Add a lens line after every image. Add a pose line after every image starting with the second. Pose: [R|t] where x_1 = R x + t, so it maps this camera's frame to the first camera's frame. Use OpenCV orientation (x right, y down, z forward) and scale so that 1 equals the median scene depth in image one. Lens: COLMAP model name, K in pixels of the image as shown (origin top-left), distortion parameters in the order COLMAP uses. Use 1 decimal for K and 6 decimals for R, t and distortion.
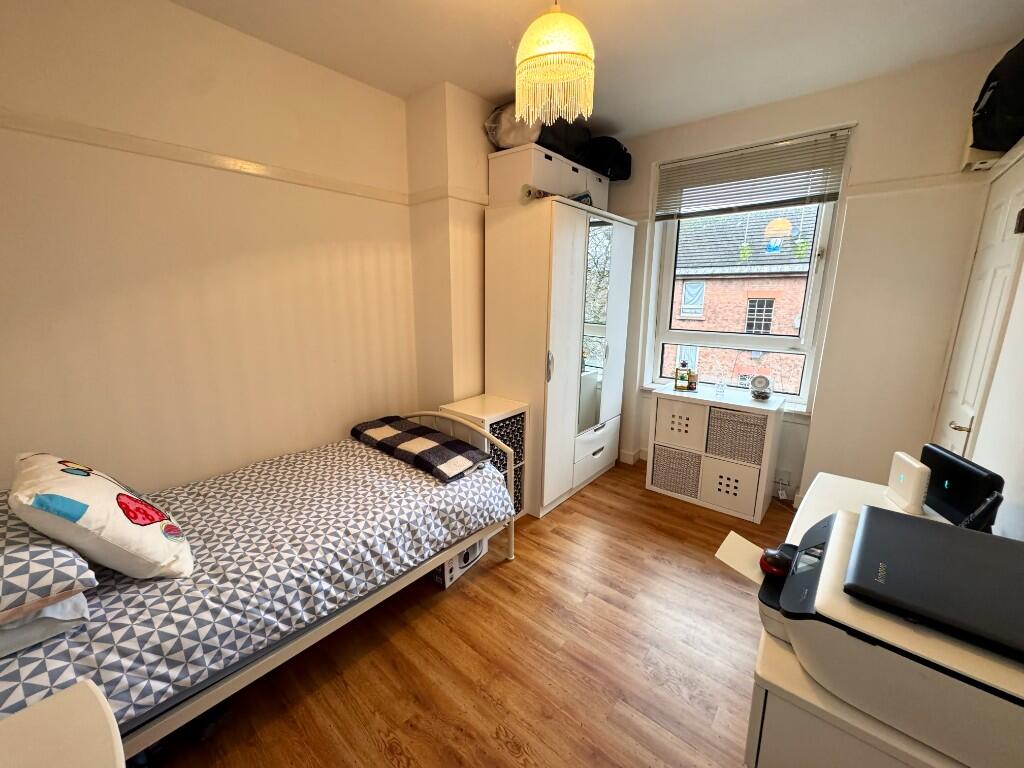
lens RADIAL K [[407.9, 0, 509.9], [0, 407.9, 381.9], [0, 0, 1]] dist [-0.002293, 0.000002]
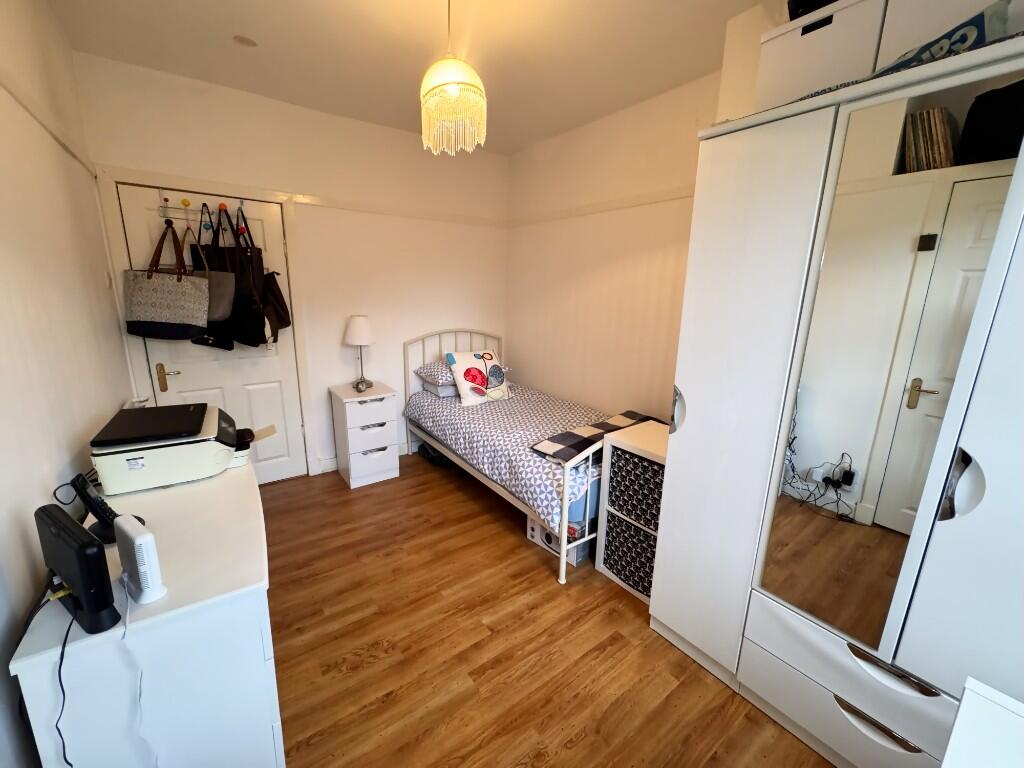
lens RADIAL K [[407.9, 0, 509.9], [0, 407.9, 381.9], [0, 0, 1]] dist [-0.002293, 0.000002]
pose [[-0.228188, 0.208940, -0.950933, 0.928342], [-0.226653, 0.938468, 0.260589, -0.231125], [0.946868, 0.274995, -0.166790, 1.058992]]
